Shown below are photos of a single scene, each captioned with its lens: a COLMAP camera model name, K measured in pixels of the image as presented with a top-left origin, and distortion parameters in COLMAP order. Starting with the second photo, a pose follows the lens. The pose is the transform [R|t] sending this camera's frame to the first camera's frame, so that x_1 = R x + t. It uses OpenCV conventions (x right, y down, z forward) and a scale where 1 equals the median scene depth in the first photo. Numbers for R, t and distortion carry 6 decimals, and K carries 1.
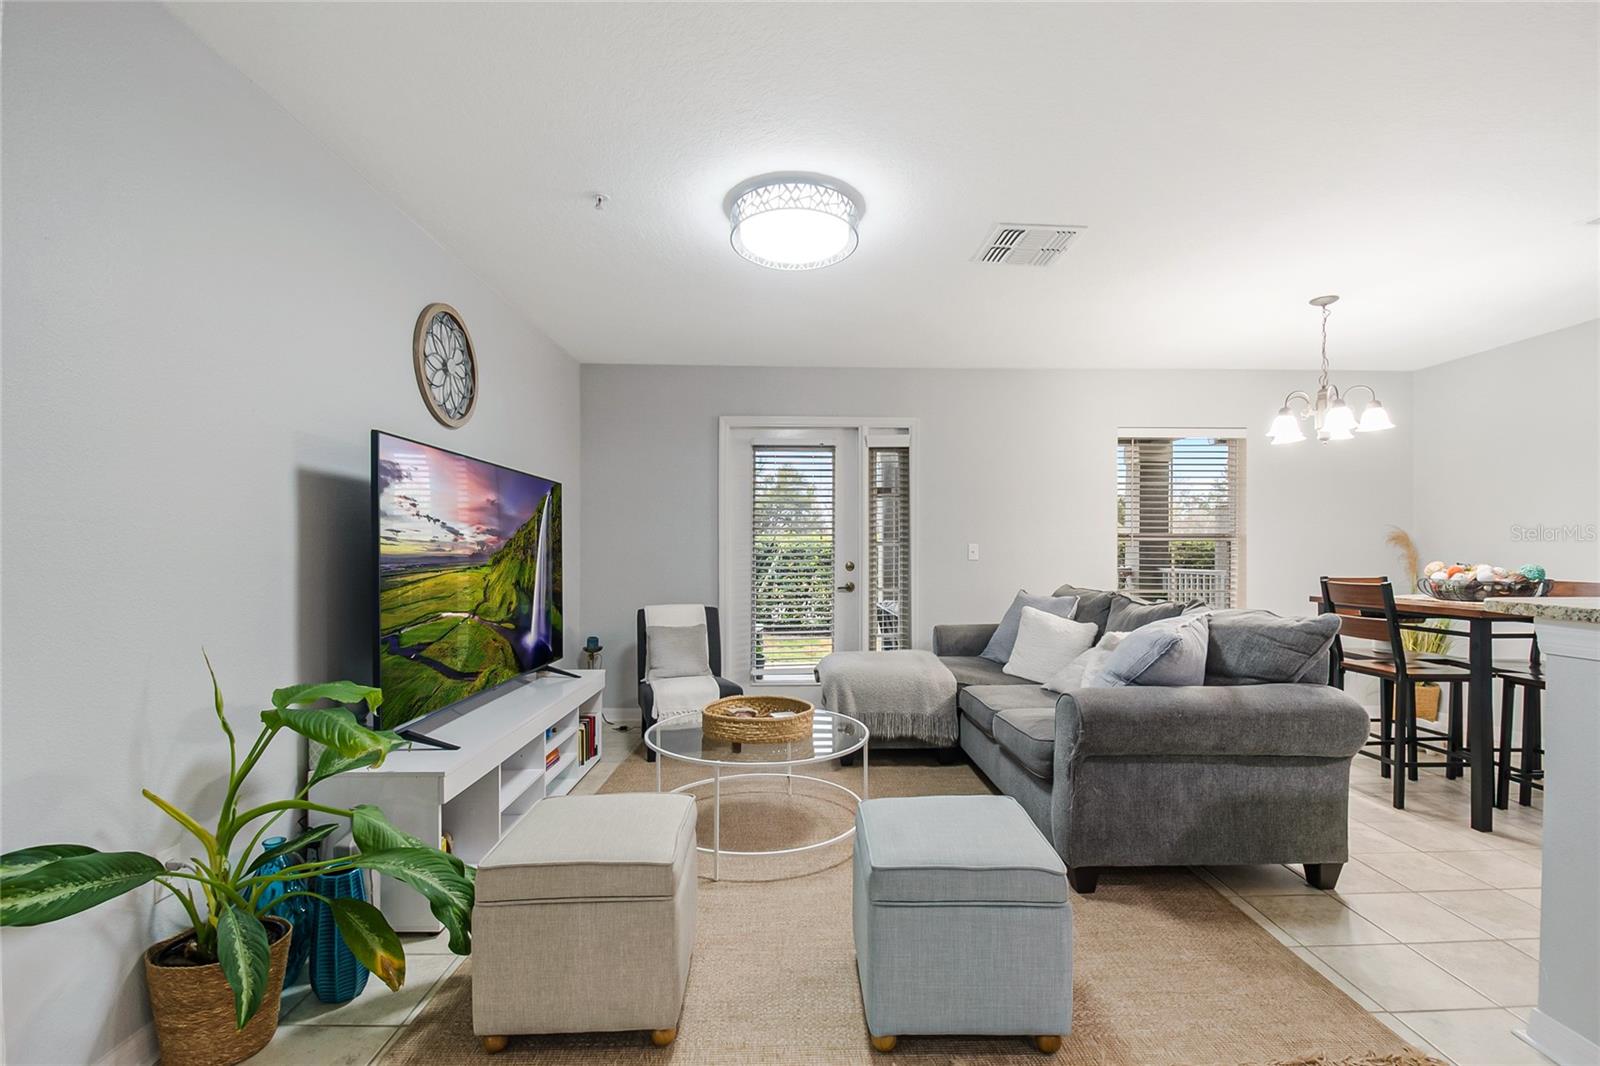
lens RADIAL K [[703.7, 0, 806.3], [0, 703.7, 560.4], [0, 0, 1]] dist [0.003034, -0.011853]
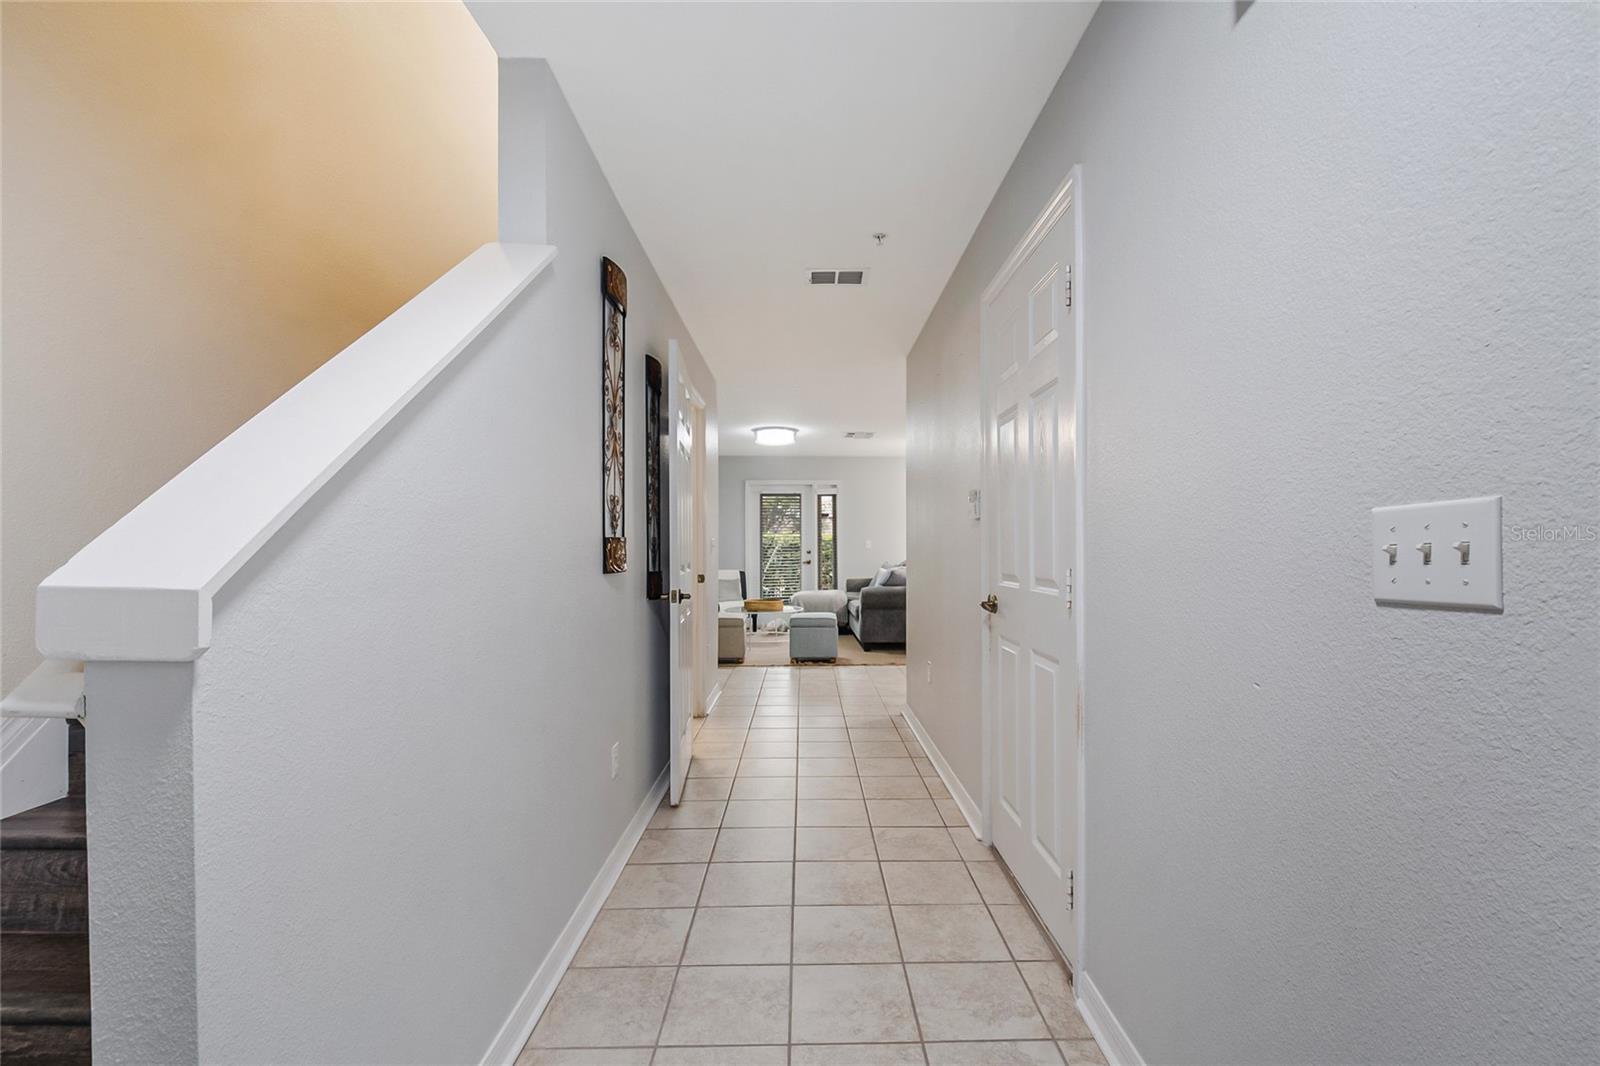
lens RADIAL K [[703.7, 0, 804.9], [0, 703.7, 537.8], [0, 0, 1]] dist [0.003034, -0.011853]
pose [[0.999930, -0.005633, -0.010444, 0.114628], [0.005378, 0.999689, -0.024334, 0.026748], [0.010578, 0.024276, 0.999649, -1.661811]]
